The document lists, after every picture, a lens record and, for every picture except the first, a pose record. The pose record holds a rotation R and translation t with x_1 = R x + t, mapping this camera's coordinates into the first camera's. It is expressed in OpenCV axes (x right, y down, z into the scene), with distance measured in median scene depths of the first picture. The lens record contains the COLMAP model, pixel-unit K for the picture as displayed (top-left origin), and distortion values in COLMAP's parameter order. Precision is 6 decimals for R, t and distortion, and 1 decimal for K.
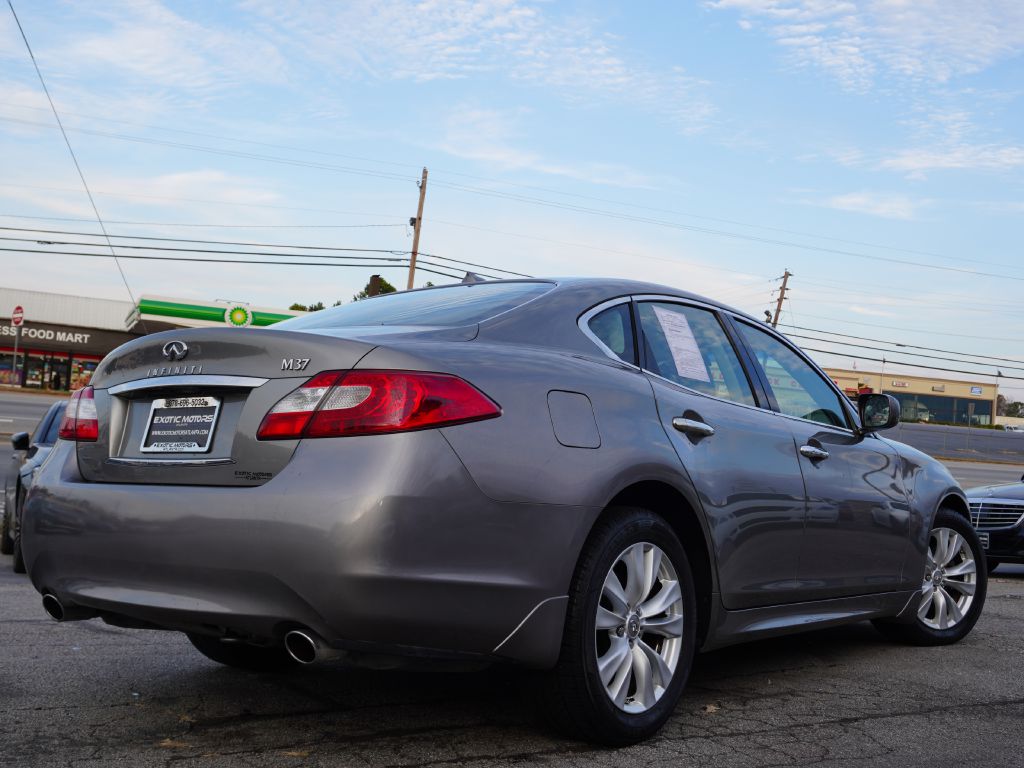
lens RADIAL K [[1136.8, 0, 515.3], [0, 1136.8, 433.8], [0, 0, 1]] dist [0.008412, 0.000000]
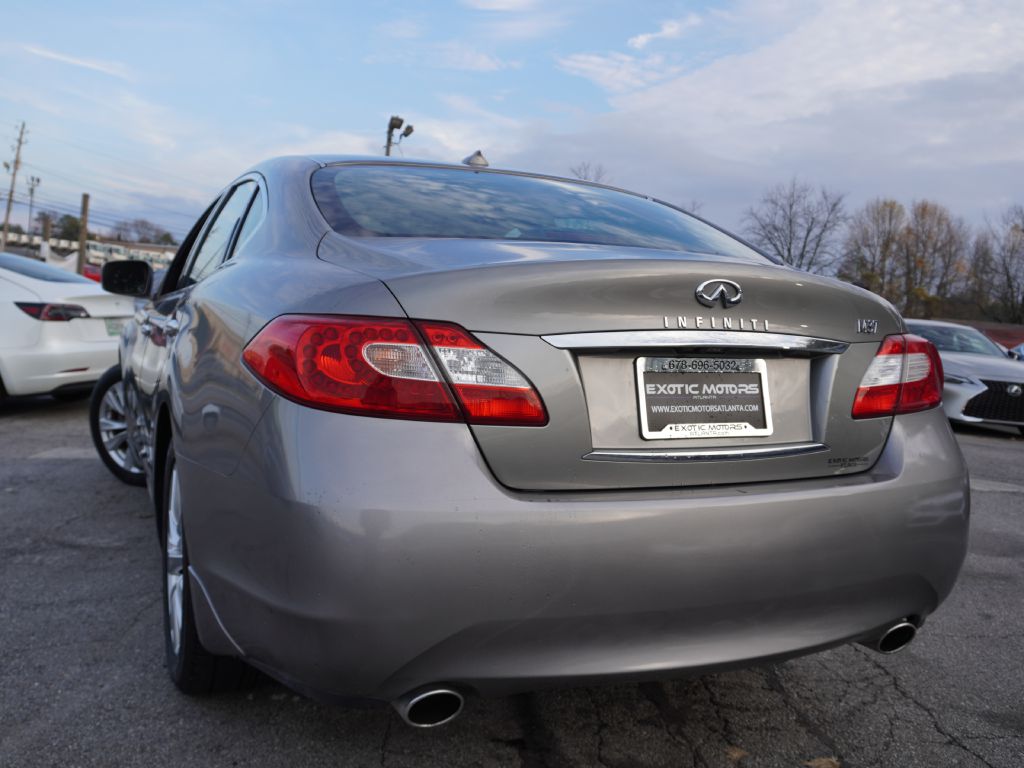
lens RADIAL K [[934.0, 0, 514.3], [0, 934.0, 383.9], [0, 0, 1]] dist [-0.013460, 0.000000]
pose [[0.466648, -0.080335, 0.880787, -0.704389], [-0.069595, 0.989443, 0.127117, -0.066966], [-0.881701, -0.120618, 0.456131, 0.683972]]
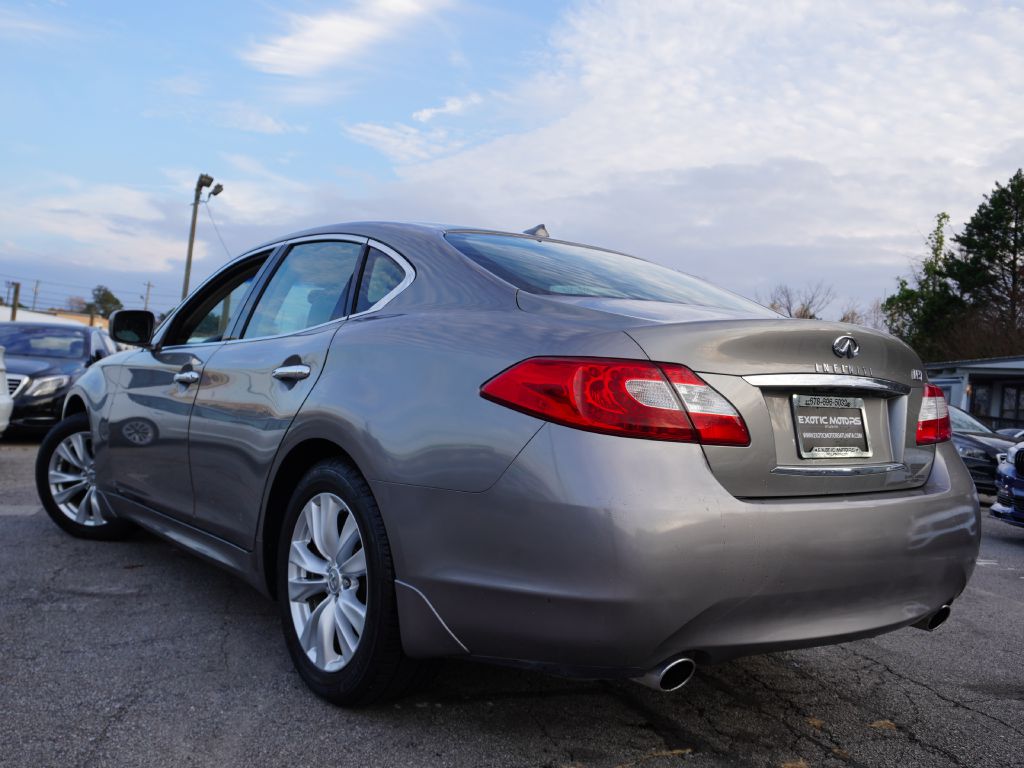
lens RADIAL K [[931.4, 0, 516.9], [0, 931.4, 384.9], [0, 0, 1]] dist [-0.010630, 0.000000]
pose [[0.258631, -0.015362, 0.965854, -0.886379], [-0.091850, 0.994952, 0.040420, -0.039626], [-0.961599, -0.099168, 0.255915, 0.860276]]
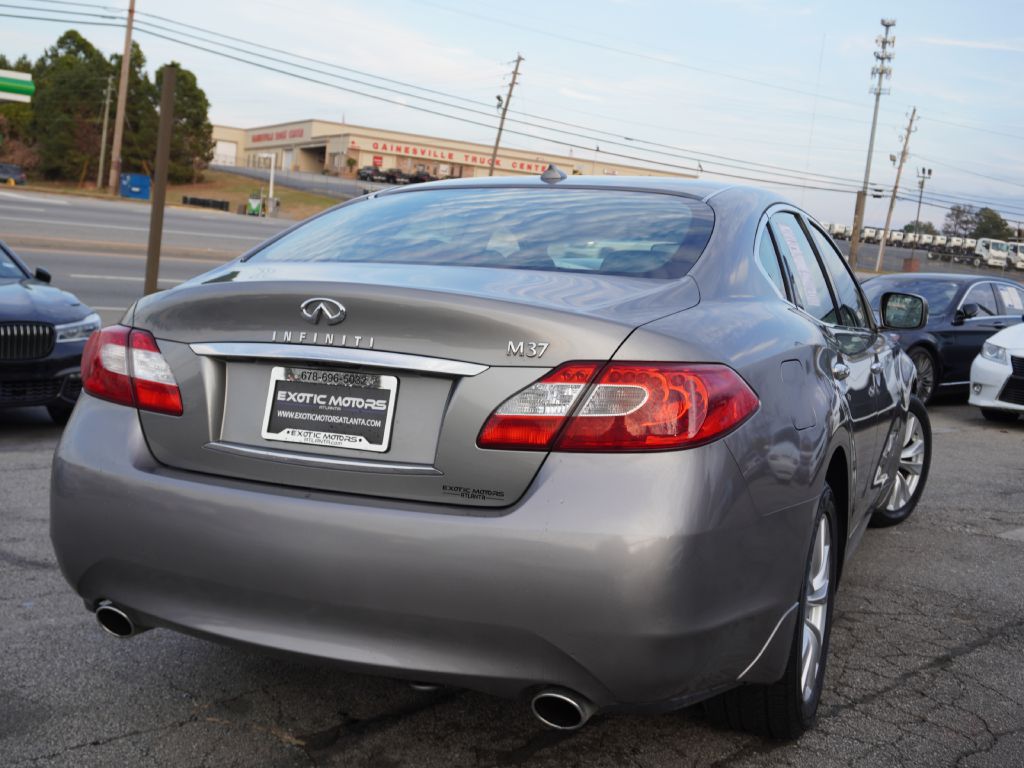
lens RADIAL K [[1136.8, 0, 523.1], [0, 1136.8, 386.8], [0, 0, 1]] dist [0.008412, 0.000000]
pose [[0.966669, -0.009210, 0.255862, -0.295945], [-0.029909, 0.988448, 0.148581, -0.113150], [-0.254275, -0.151281, 0.955227, 0.197187]]
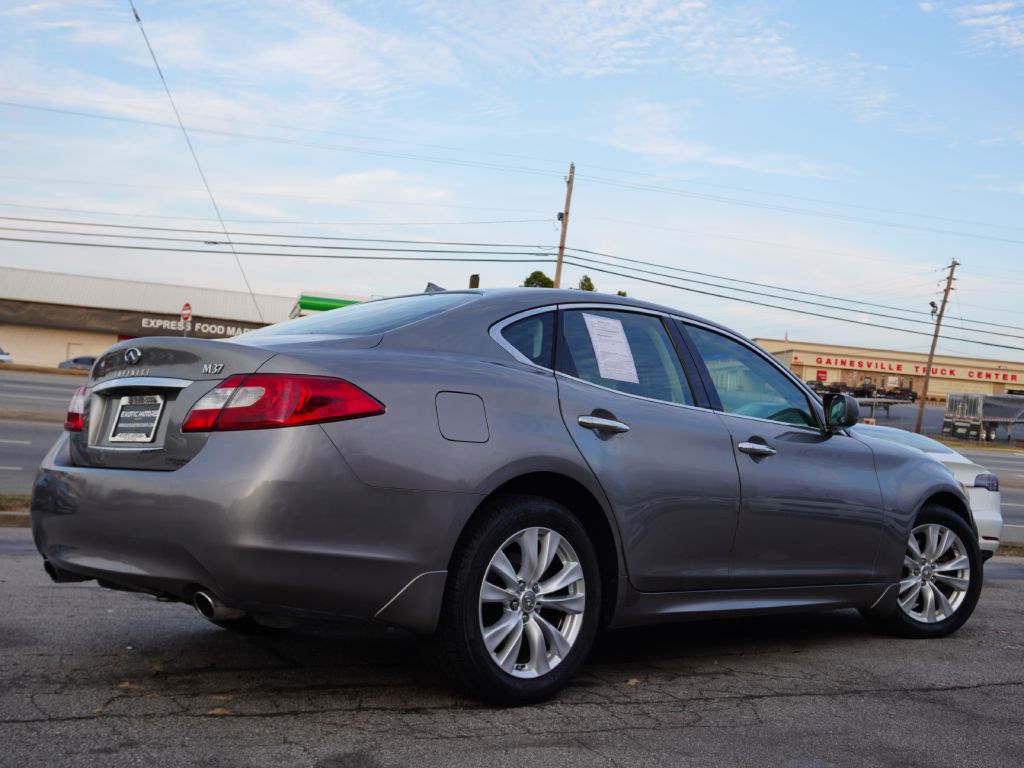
lens RADIAL K [[1136.8, 0, 514.6], [0, 1136.8, 396.2], [0, 0, 1]] dist [0.008412, 0.000000]
pose [[0.989512, 0.005570, -0.144341, 0.221480], [-0.009365, 0.999628, -0.025628, -0.003630], [0.144145, 0.026711, 0.989196, -0.106054]]
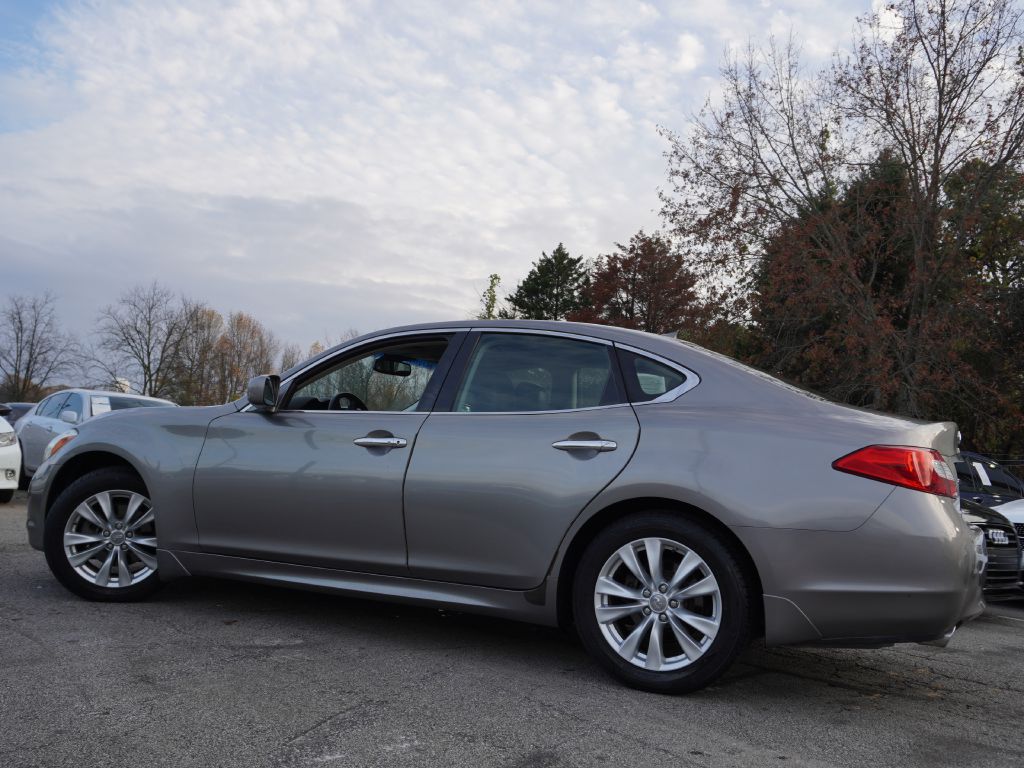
lens RADIAL K [[940.8, 0, 525.3], [0, 940.8, 374.1], [0, 0, 1]] dist [0.010844, 0.000000]
pose [[-0.231701, 0.035824, 0.972127, -1.147769], [-0.118429, 0.990850, -0.064741, -0.005195], [-0.965551, -0.130129, -0.225339, 1.516158]]
